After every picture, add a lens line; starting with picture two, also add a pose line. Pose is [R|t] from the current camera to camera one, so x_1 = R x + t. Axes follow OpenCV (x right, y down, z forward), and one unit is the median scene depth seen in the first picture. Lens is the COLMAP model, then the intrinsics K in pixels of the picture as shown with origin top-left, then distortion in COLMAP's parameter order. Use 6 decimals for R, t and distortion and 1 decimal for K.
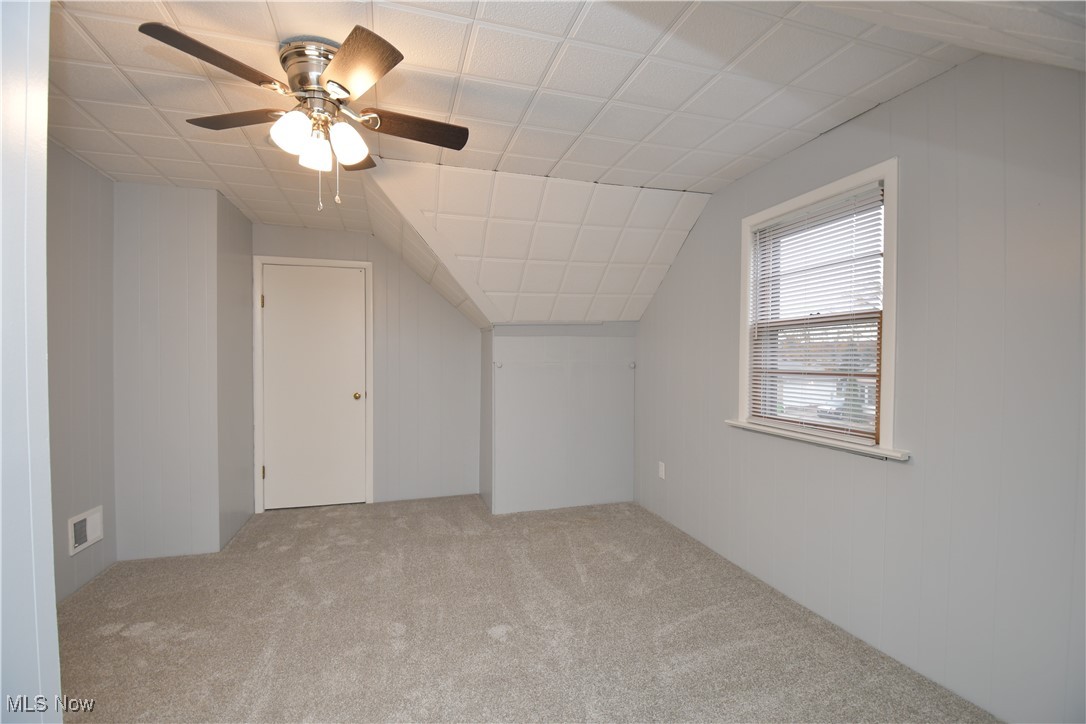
lens RADIAL K [[479.7, 0, 547.0], [0, 479.7, 367.4], [0, 0, 1]] dist [0.020852, -0.030372]
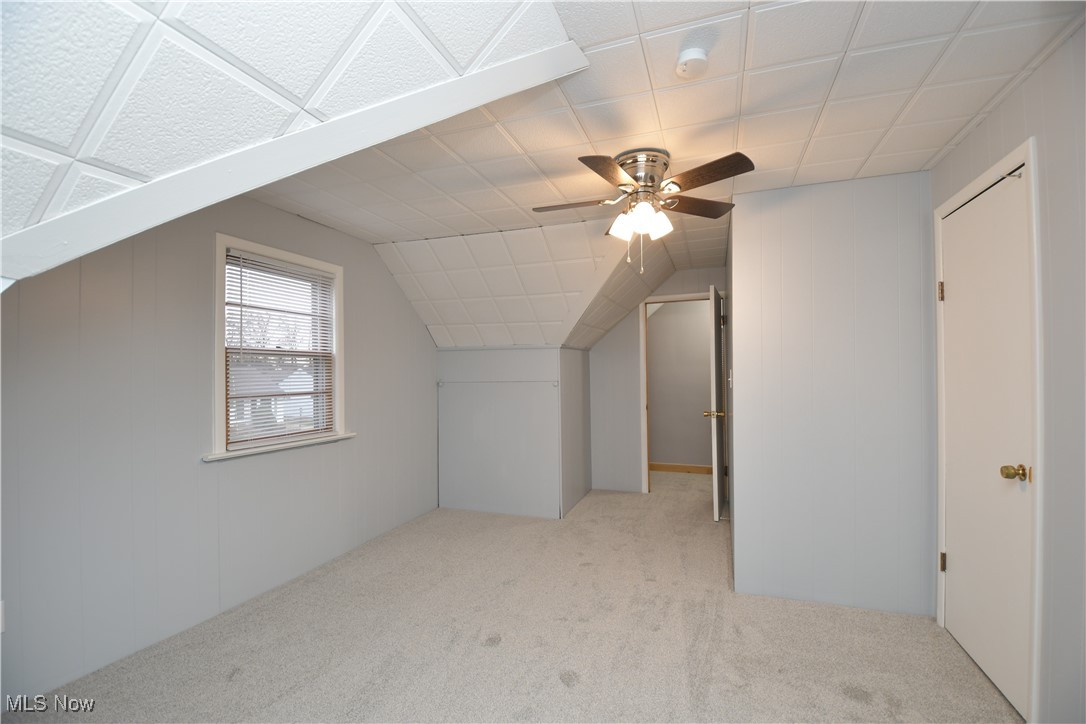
lens RADIAL K [[479.7, 0, 547.0], [0, 479.7, 367.4], [0, 0, 1]] dist [0.020852, -0.030372]
pose [[-0.799711, 0.014234, 0.600216, -0.791495], [0.022117, 0.999739, 0.005759, -0.051742], [-0.599978, 0.017881, -0.799817, 1.671352]]
